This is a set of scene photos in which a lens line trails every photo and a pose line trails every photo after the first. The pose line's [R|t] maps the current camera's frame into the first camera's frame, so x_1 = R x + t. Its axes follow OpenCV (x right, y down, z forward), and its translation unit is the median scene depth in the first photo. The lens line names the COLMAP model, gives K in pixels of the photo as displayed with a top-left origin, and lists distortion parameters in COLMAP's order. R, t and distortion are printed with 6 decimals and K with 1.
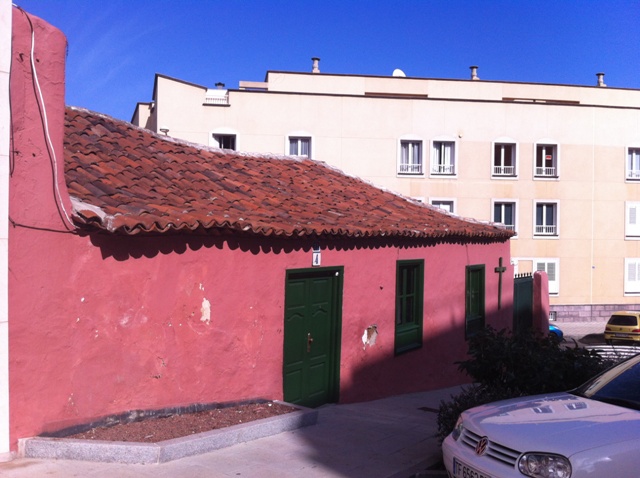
lens RADIAL K [[636.7, 0, 317.7], [0, 636.7, 228.0], [0, 0, 1]] dist [0.108771, -0.359222]
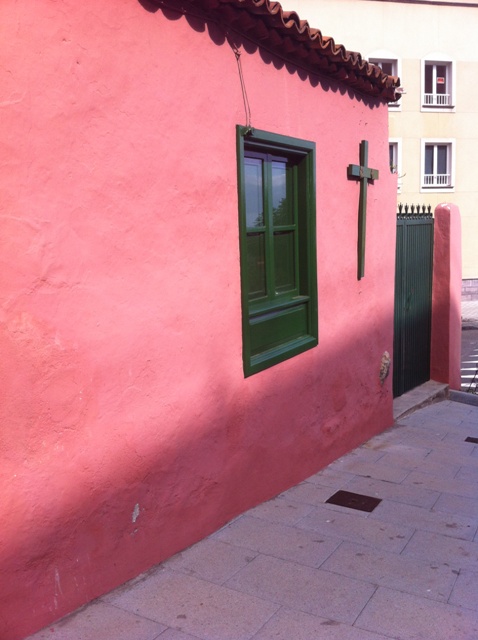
lens RADIAL K [[636.7, 0, 238.9], [0, 636.7, 308.3], [0, 0, 1]] dist [0.108771, -0.359222]
pose [[0.997390, -0.046929, 0.054876, 0.304331], [0.038782, 0.989236, 0.141099, 0.142884], [-0.060906, -0.138602, 0.988473, 1.004406]]
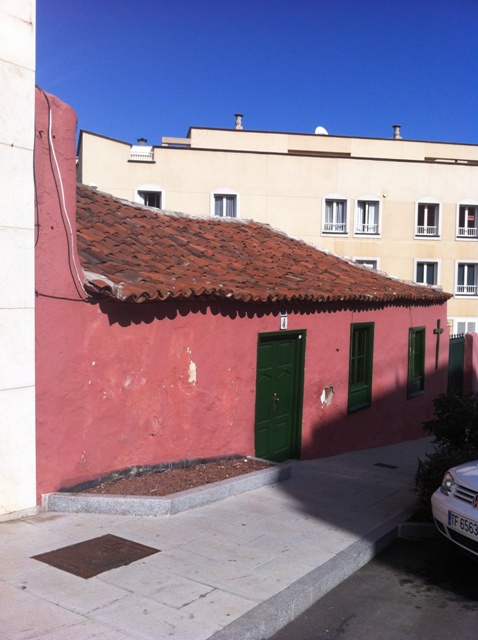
lens RADIAL K [[636.7, 0, 238.9], [0, 636.7, 308.3], [0, 0, 1]] dist [0.108771, -0.359222]
pose [[0.999822, 0.008262, 0.016947, -0.087901], [-0.008913, 0.999210, 0.038721, -0.014377], [-0.016613, -0.038865, 0.999106, -0.040316]]
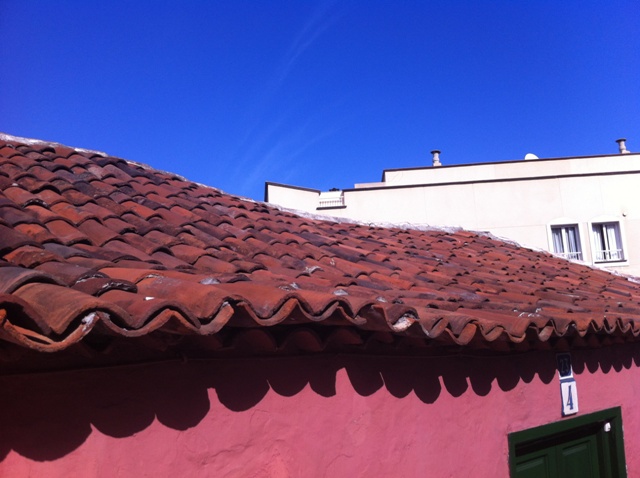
lens RADIAL K [[636.7, 0, 317.7], [0, 636.7, 228.0], [0, 0, 1]] dist [0.108771, -0.359222]
pose [[0.978988, -0.096029, -0.179891, -0.070829], [0.062205, 0.980764, -0.185021, 0.007505], [0.194198, 0.169943, 0.966130, 0.522124]]
